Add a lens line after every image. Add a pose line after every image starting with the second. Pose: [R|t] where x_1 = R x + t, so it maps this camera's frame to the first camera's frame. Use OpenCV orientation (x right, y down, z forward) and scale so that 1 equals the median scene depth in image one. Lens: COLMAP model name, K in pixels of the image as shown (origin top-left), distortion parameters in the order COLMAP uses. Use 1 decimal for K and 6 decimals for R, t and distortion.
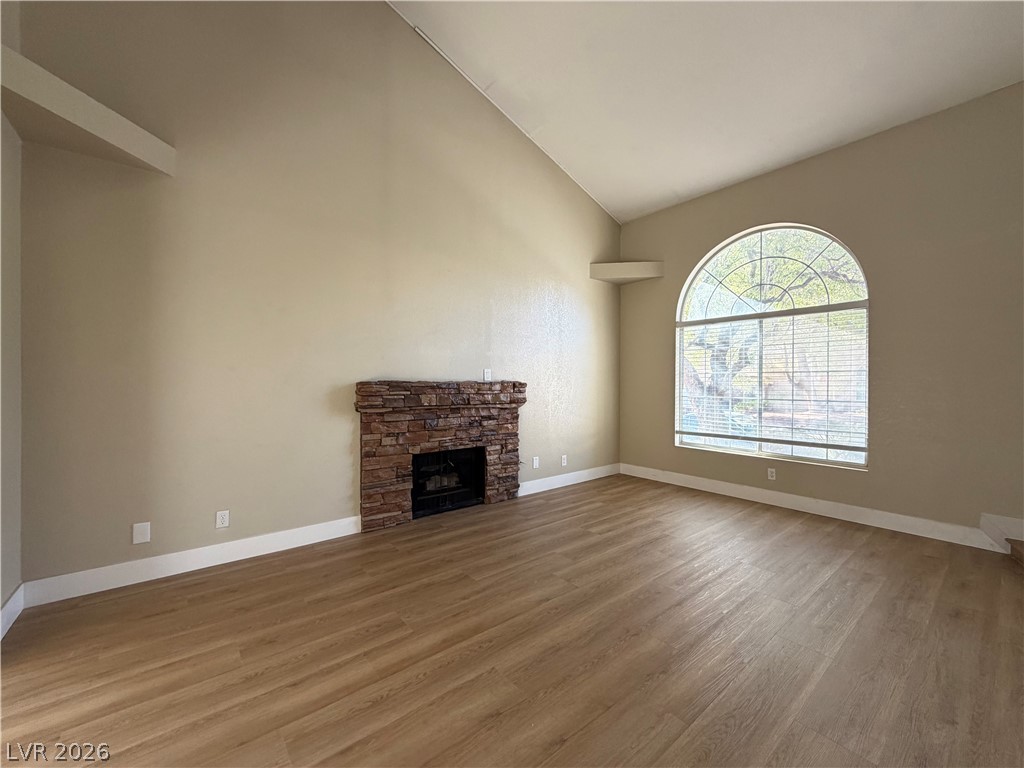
lens RADIAL K [[409.4, 0, 509.8], [0, 409.4, 385.3], [0, 0, 1]] dist [-0.000124, 0.000367]
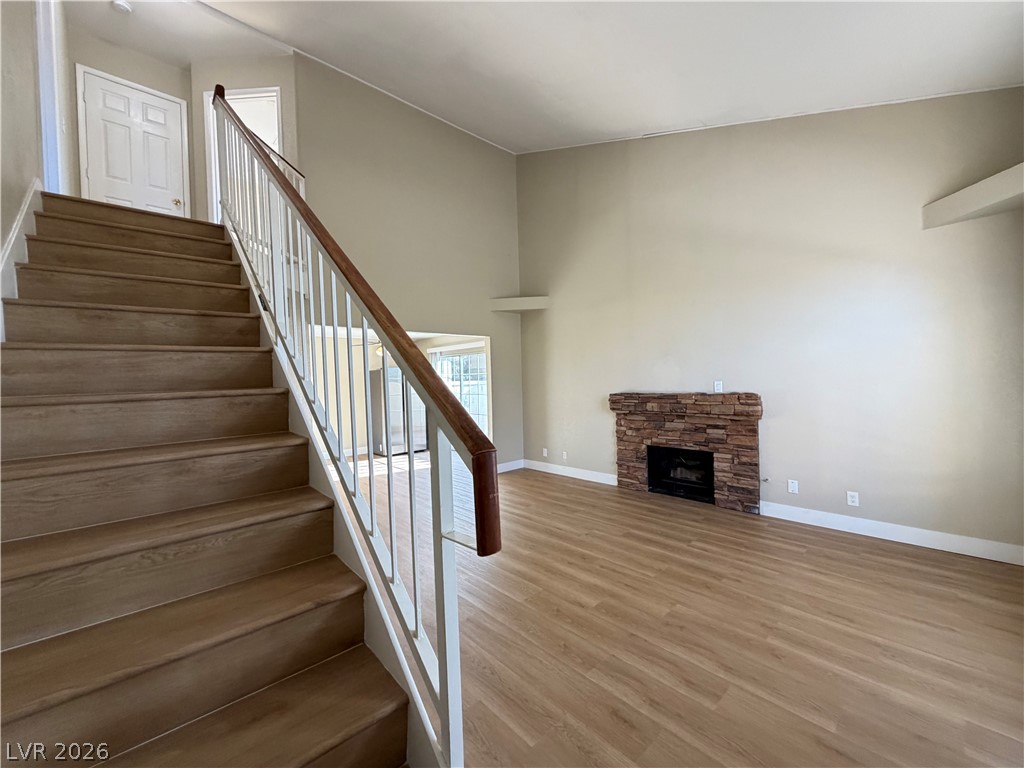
lens RADIAL K [[409.4, 0, 509.4], [0, 409.4, 383.6], [0, 0, 1]] dist [-0.000124, 0.000367]
pose [[0.050053, 0.005496, -0.998731, 1.060719], [0.026489, 0.999626, 0.006828, -0.059705], [0.998395, -0.026797, 0.049888, 0.428988]]
